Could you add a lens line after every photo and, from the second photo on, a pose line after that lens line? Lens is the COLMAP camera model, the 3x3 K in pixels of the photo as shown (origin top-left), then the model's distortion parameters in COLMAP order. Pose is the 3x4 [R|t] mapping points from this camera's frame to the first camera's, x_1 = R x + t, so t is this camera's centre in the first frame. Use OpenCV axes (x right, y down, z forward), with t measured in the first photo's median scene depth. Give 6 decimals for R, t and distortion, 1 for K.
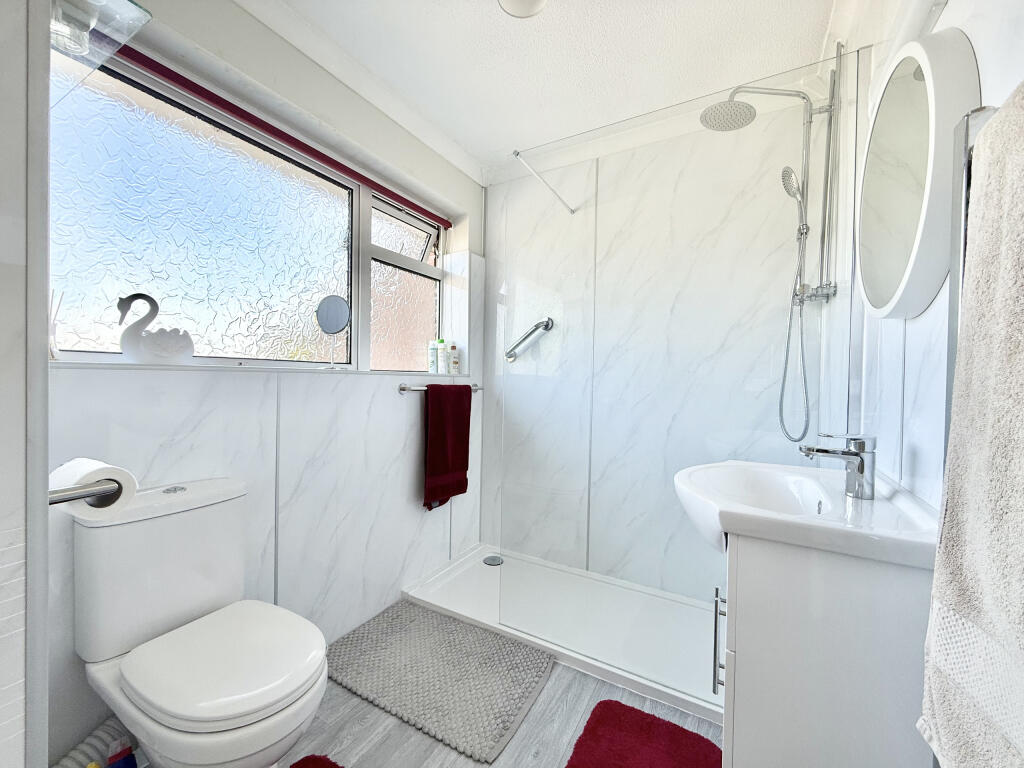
lens RADIAL K [[406.2, 0, 510.1], [0, 406.2, 383.1], [0, 0, 1]] dist [0.000803, -0.000382]
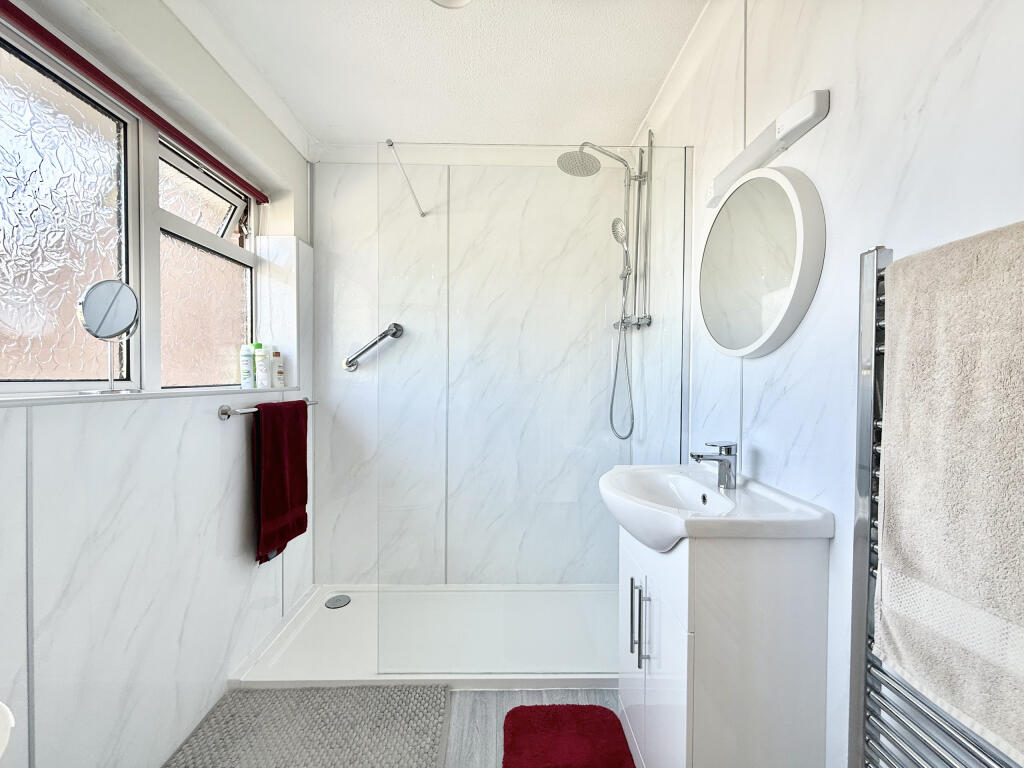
lens RADIAL K [[406.2, 0, 512.3], [0, 406.2, 383.8], [0, 0, 1]] dist [0.000803, -0.000382]
pose [[0.856151, -0.020628, 0.516315, -0.185733], [0.014678, 0.999771, 0.015605, -0.040897], [-0.516518, -0.005782, 0.856257, 0.081682]]
